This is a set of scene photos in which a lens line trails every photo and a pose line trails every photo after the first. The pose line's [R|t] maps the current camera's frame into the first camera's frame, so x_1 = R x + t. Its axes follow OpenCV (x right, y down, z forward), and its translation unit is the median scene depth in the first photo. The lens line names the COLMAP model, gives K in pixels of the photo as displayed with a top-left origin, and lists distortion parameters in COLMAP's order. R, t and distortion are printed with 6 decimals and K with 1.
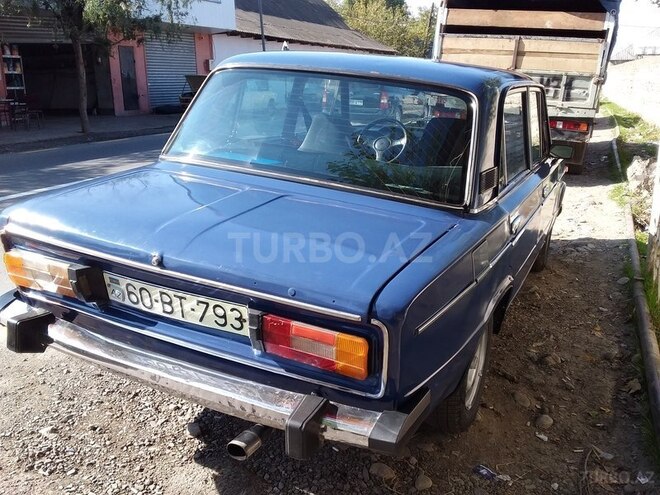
lens RADIAL K [[606.4, 0, 330.0], [0, 606.4, 247.5], [0, 0, 1]] dist [0.083115, -0.147401]
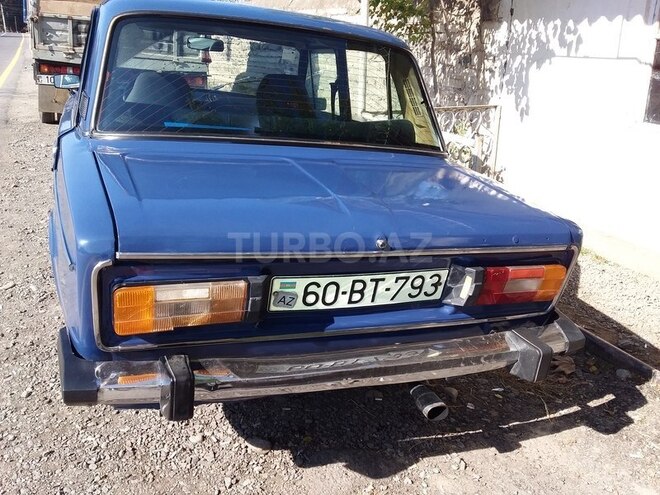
lens RADIAL K [[606.4, 0, 330.0], [0, 606.4, 247.5], [0, 0, 1]] dist [0.083115, -0.147401]
pose [[0.685033, -0.214125, 0.696334, -0.896629], [0.163668, 0.976630, 0.139305, -0.102133], [-0.709889, 0.018539, 0.704069, 0.396246]]
